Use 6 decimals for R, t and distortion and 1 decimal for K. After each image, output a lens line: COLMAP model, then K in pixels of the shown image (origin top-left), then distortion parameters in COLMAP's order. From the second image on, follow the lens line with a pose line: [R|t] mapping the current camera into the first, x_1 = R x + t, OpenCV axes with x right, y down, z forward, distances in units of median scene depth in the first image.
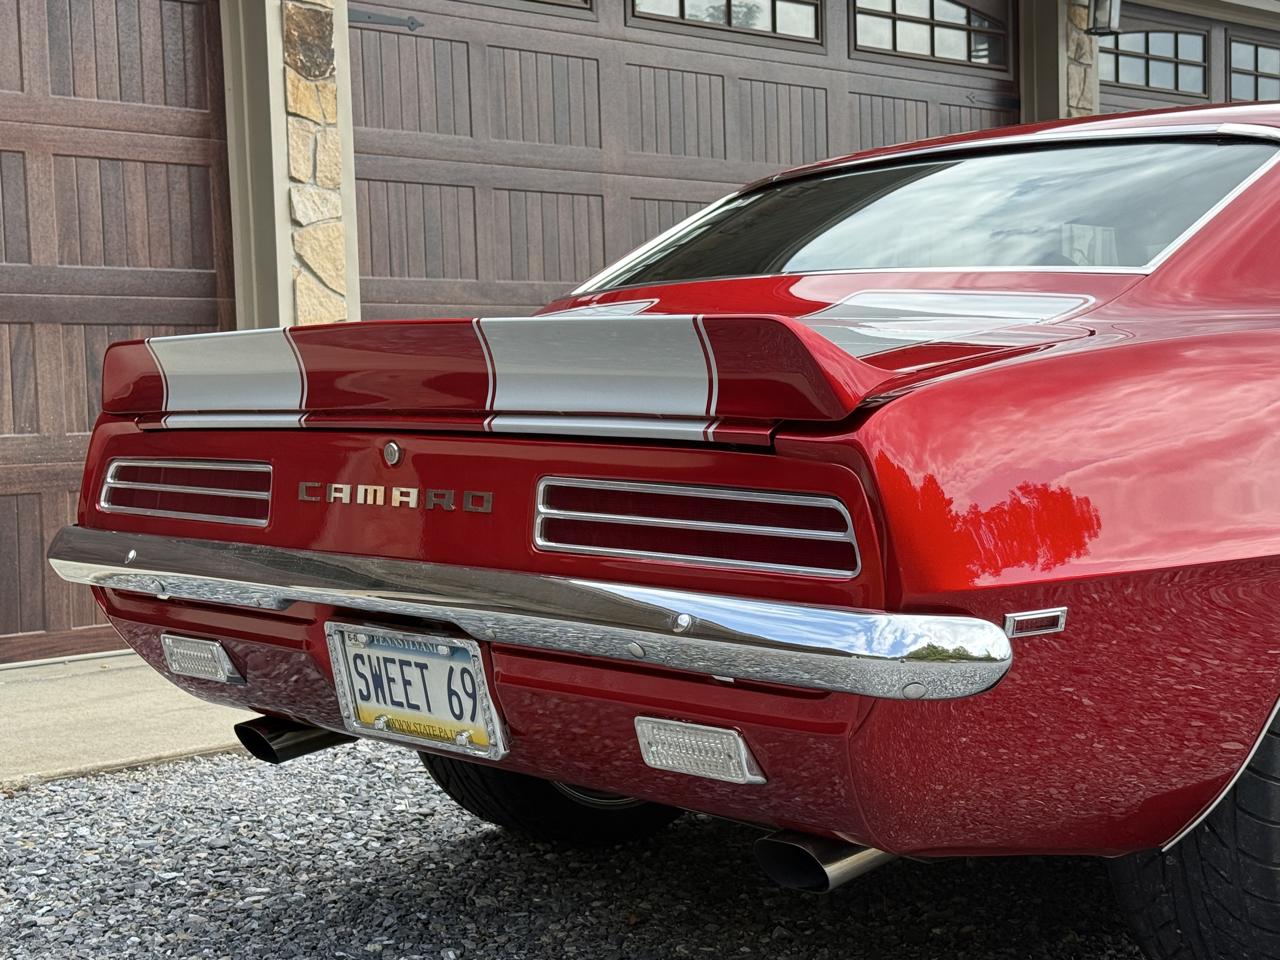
lens RADIAL K [[2065.8, 0, 645.6], [0, 2065.8, 504.9], [0, 0, 1]] dist [0.115700, 0.000000]
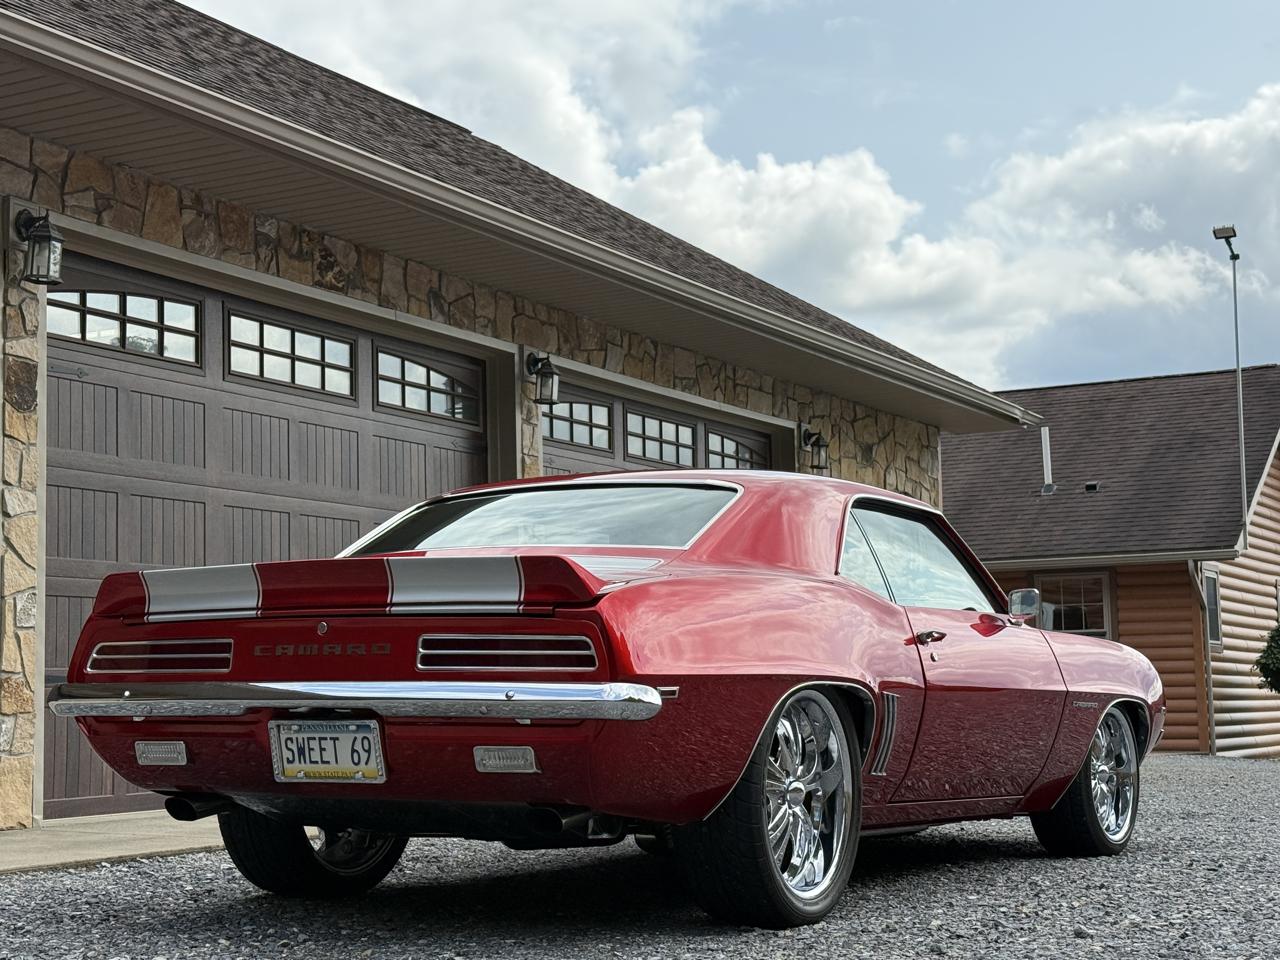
lens RADIAL K [[2065.8, 0, 667.9], [0, 2065.8, 475.3], [0, 0, 1]] dist [0.115700, 0.000000]
pose [[0.947738, 0.044153, 0.315979, -0.361965], [0.010028, 0.985766, -0.167823, 0.135855], [-0.318891, 0.162221, 0.933806, -0.780420]]
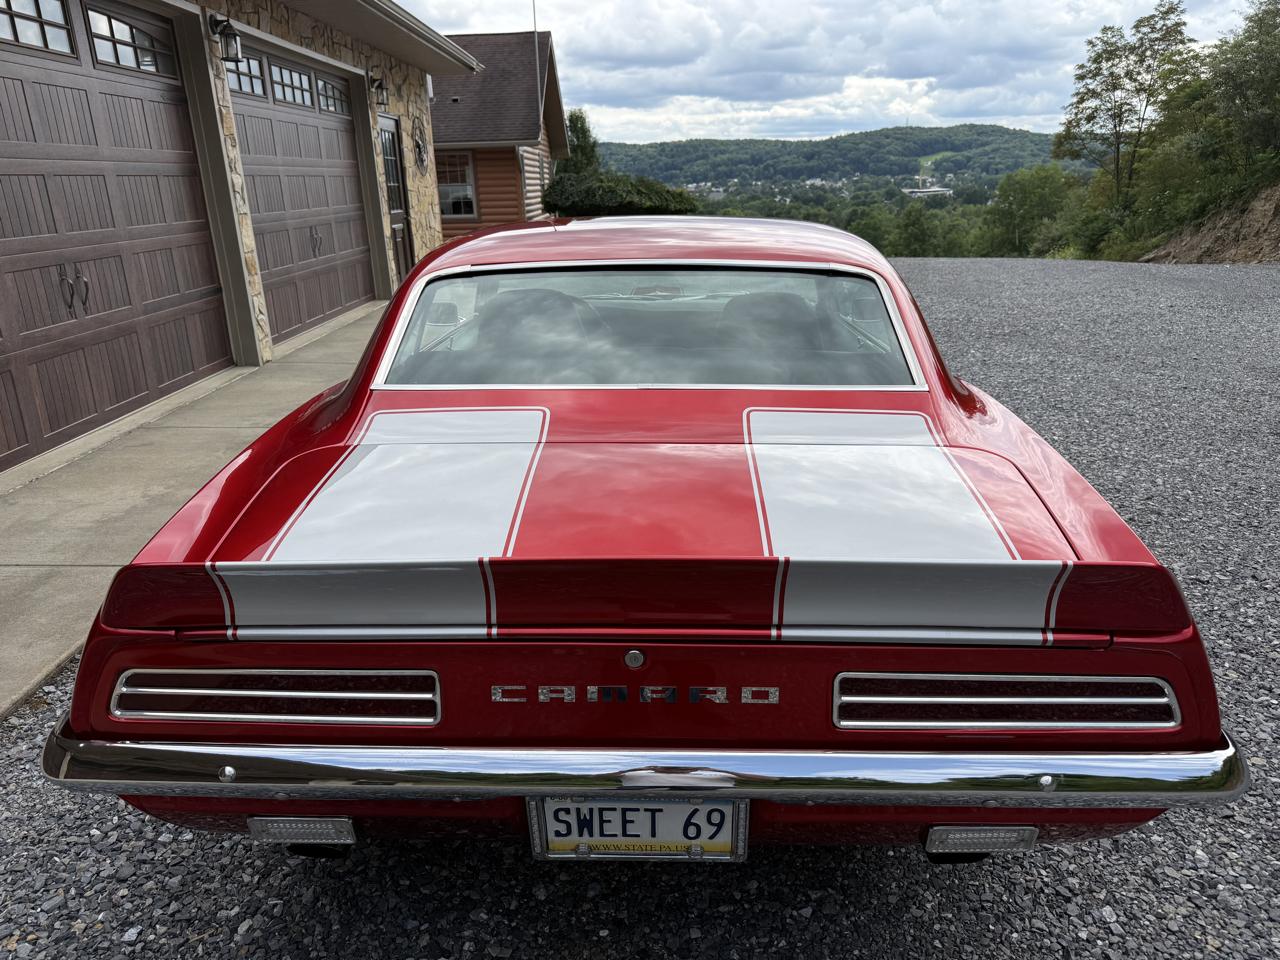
lens RADIAL K [[917.5, 0, 640.8], [0, 917.5, 483.1], [0, 0, 1]] dist [0.002174, -0.005663]
pose [[0.697525, -0.218862, 0.682319, -0.362945], [0.046945, 0.964125, 0.261263, -0.204217], [-0.715021, -0.150206, 0.682776, 0.558445]]
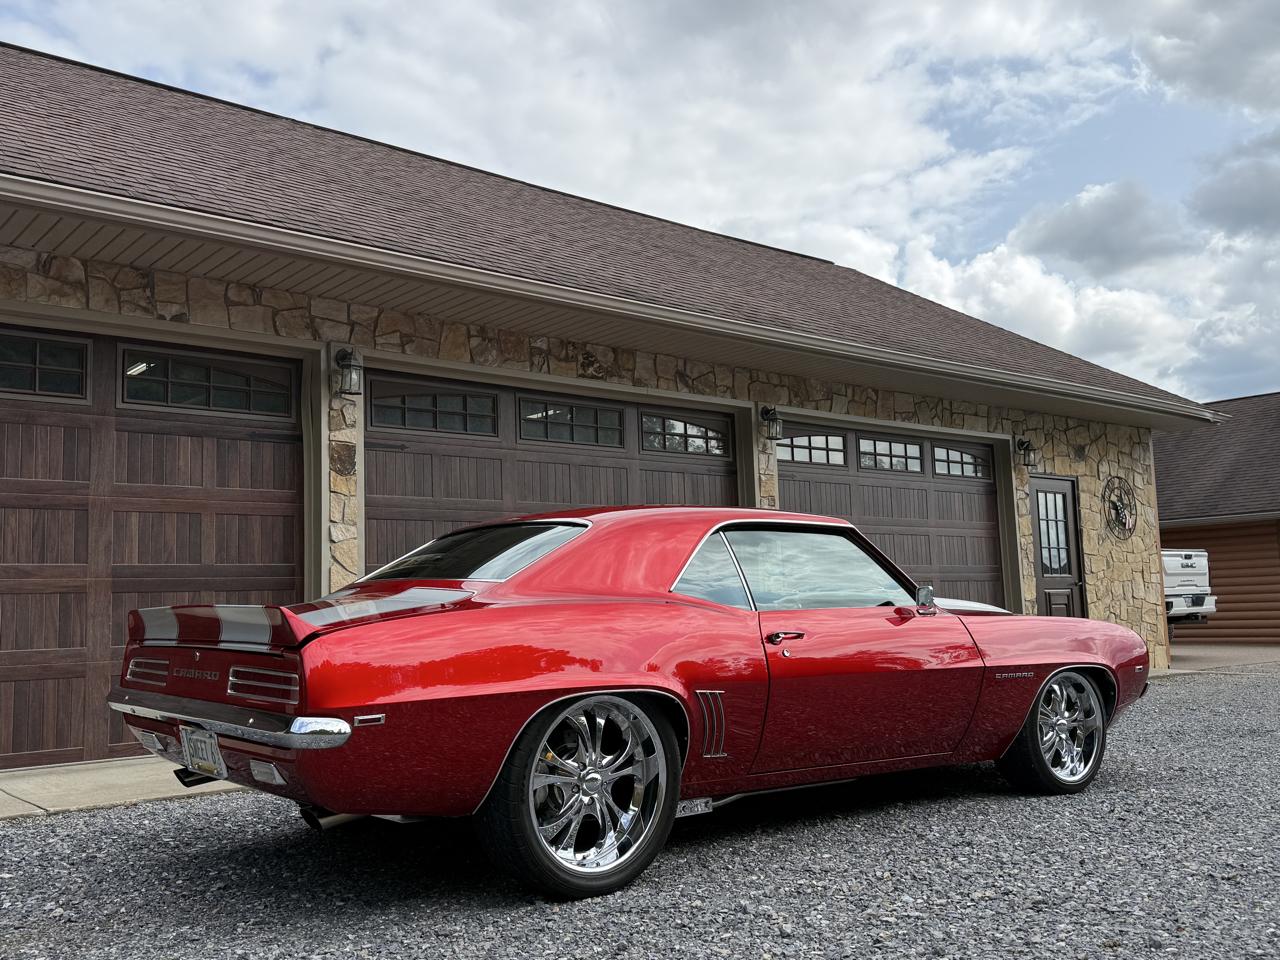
lens RADIAL K [[1169.9, 0, 649.0], [0, 1169.9, 480.6], [0, 0, 1]] dist [0.100339, 0.000000]
pose [[0.998520, -0.010374, -0.053385, 0.428769], [0.001734, 0.987212, -0.159403, -0.004019], [0.054356, 0.159075, 0.985769, -0.377935]]
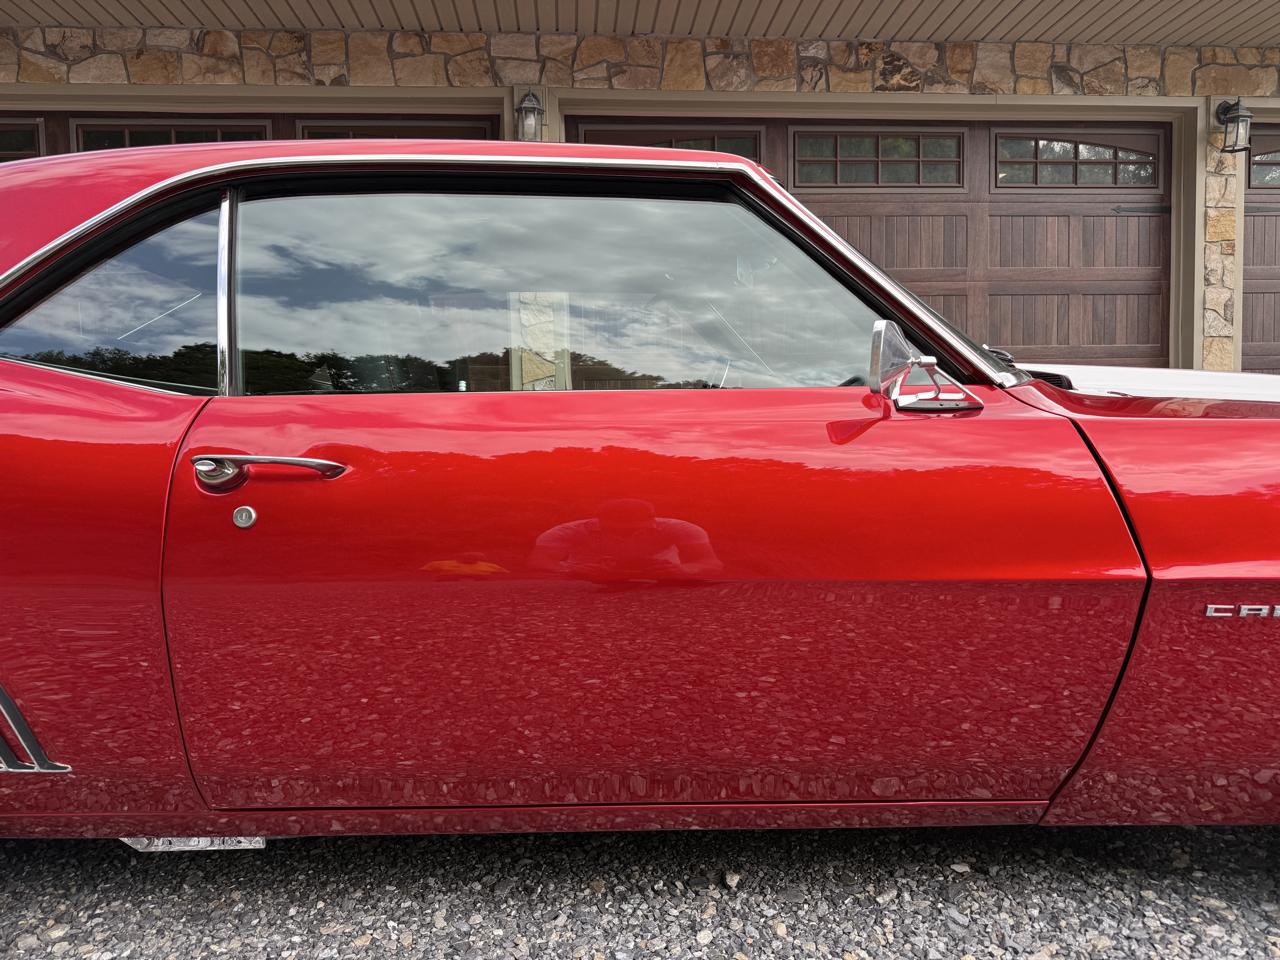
lens RADIAL K [[917.5, 0, 644.2], [0, 917.5, 473.3], [0, 0, 1]] dist [0.002174, -0.005663]
pose [[0.765841, 0.049110, -0.641152, 0.865599], [-0.038346, 0.998793, 0.030700, -0.057234], [0.641885, 0.001074, 0.766800, 0.825944]]
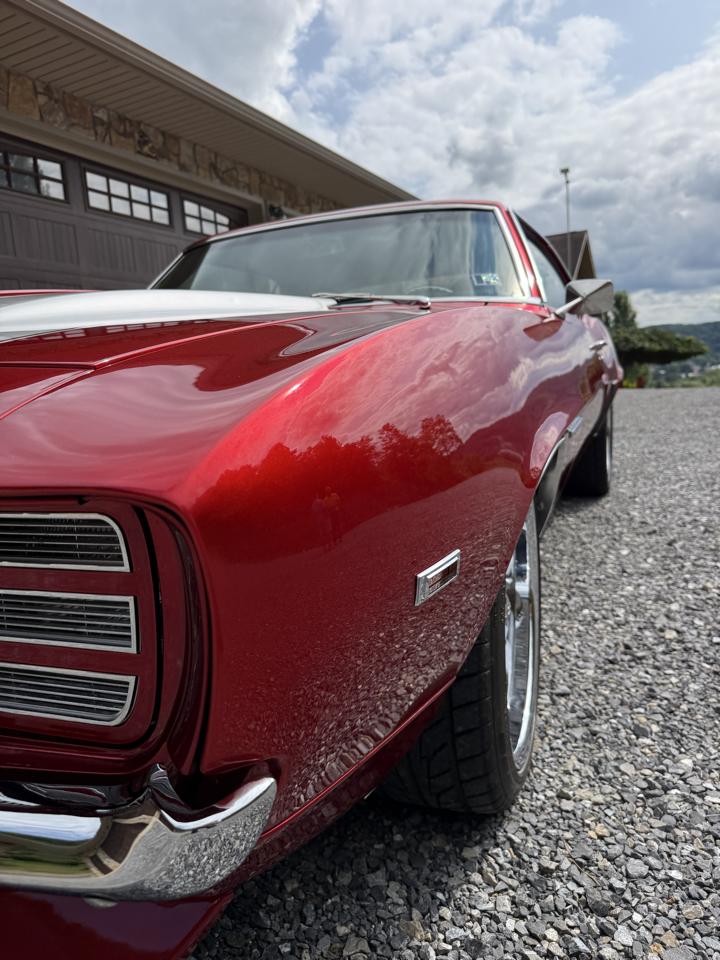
lens RADIAL K [[688.1, 0, 348.2], [0, 688.1, 474.0], [0, 0, 1]] dist [0.002174, -0.005663]
pose [[0.943564, -0.084883, 0.320129, -0.009239], [0.060383, 0.994488, 0.085715, 0.022780], [-0.325640, -0.061547, 0.943489, 0.381713]]
